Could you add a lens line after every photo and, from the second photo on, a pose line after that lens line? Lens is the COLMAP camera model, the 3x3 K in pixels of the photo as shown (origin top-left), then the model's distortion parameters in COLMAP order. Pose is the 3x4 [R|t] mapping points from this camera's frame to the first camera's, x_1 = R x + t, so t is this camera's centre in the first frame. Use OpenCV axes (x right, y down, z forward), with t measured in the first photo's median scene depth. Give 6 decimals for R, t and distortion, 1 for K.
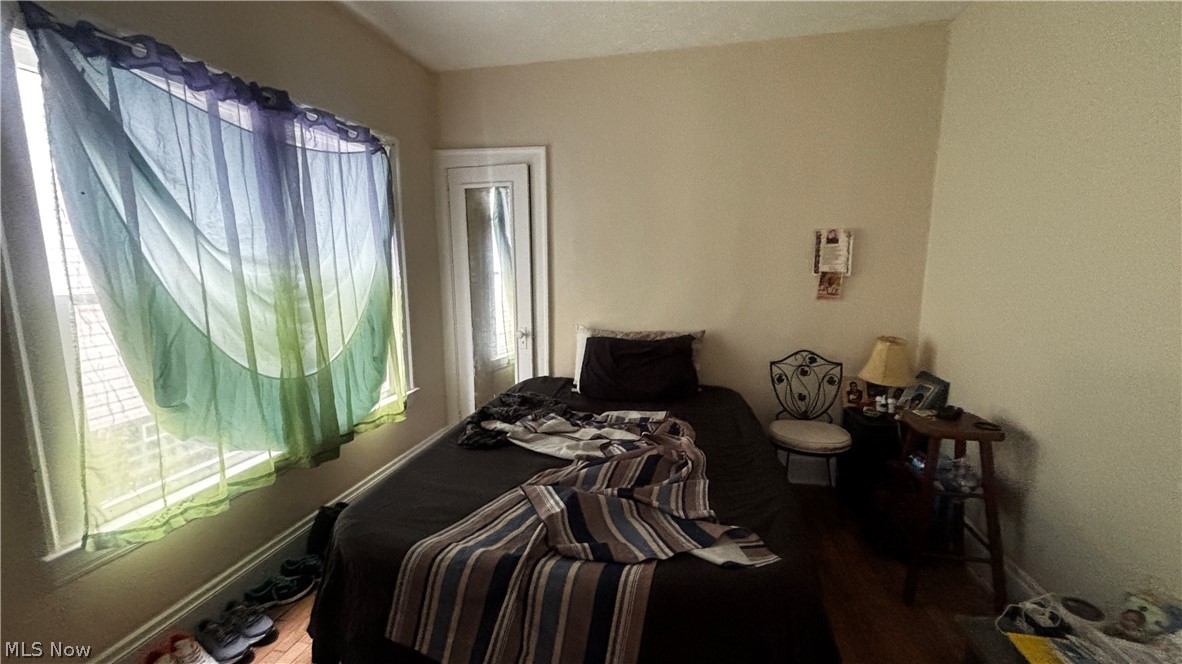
lens RADIAL K [[475.7, 0, 585.7], [0, 475.7, 336.7], [0, 0, 1]] dist [-0.001054, 0.001009]
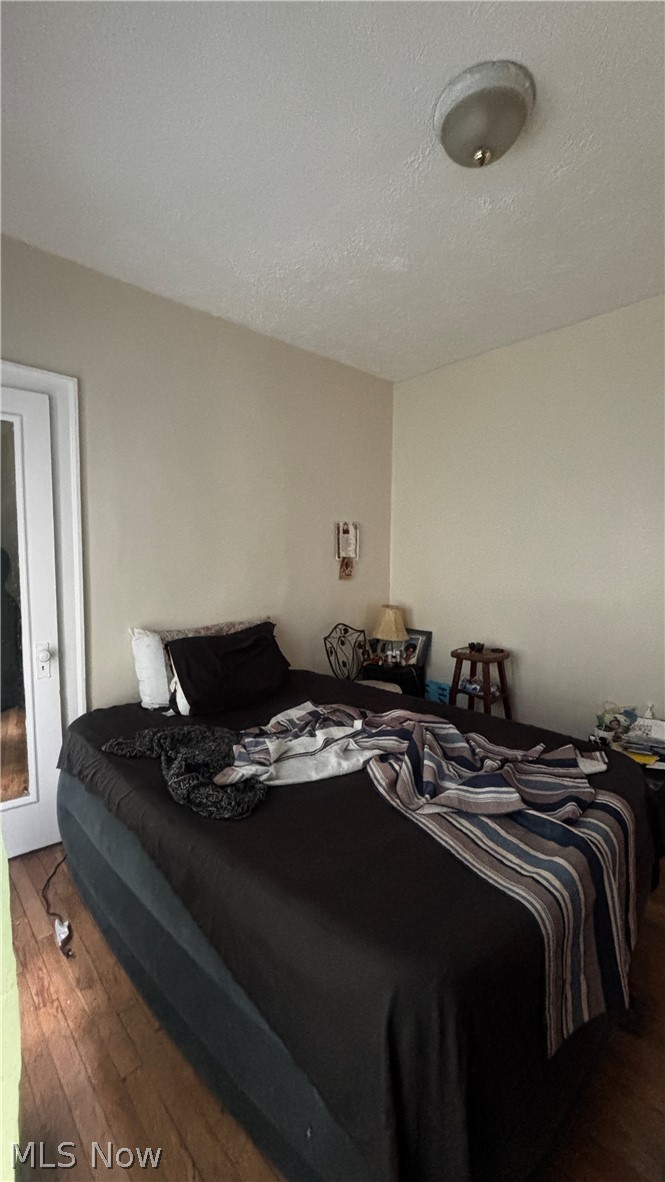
lens RADIAL K [[475.7, 0, 332.4], [0, 475.7, 588.4], [0, 0, 1]] dist [-0.001054, 0.001009]
pose [[0.545014, -0.053491, 0.836719, -0.598728], [0.124312, 0.992088, -0.017549, -0.045004], [-0.829160, 0.113578, 0.547352, 0.422274]]
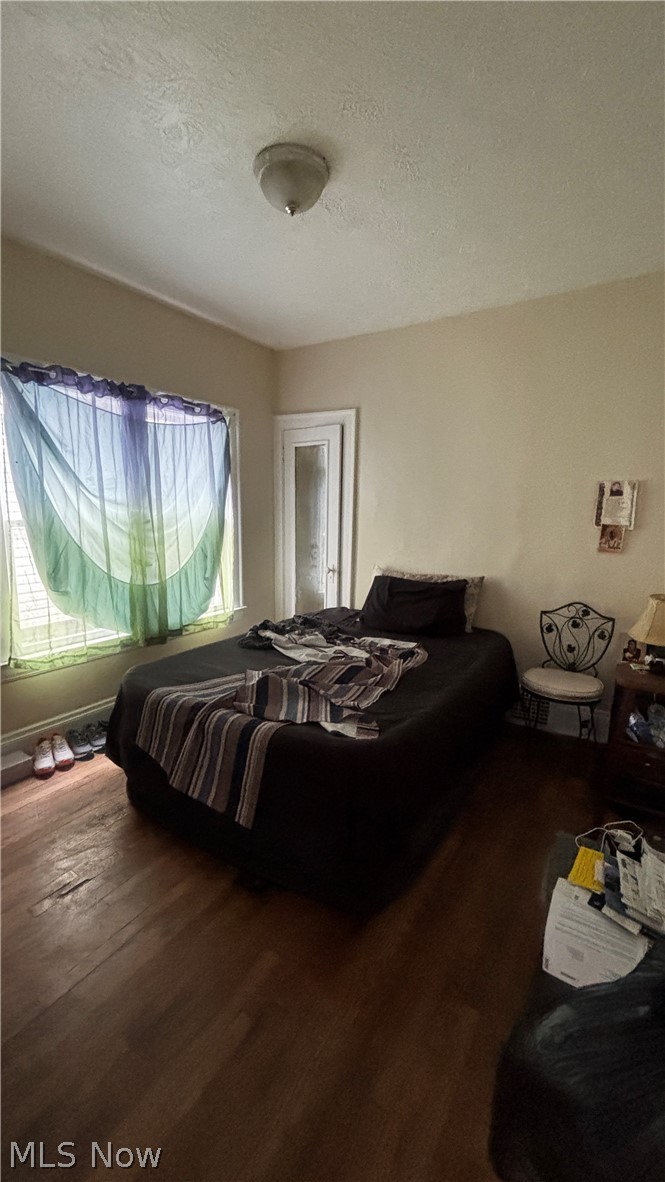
lens RADIAL K [[475.7, 0, 329.2], [0, 475.7, 593.6], [0, 0, 1]] dist [-0.001054, 0.001009]
pose [[0.936733, 0.082287, -0.340236, 0.354206], [-0.076337, 0.996604, 0.030861, 0.021763], [0.341620, -0.002936, 0.939834, -0.137397]]
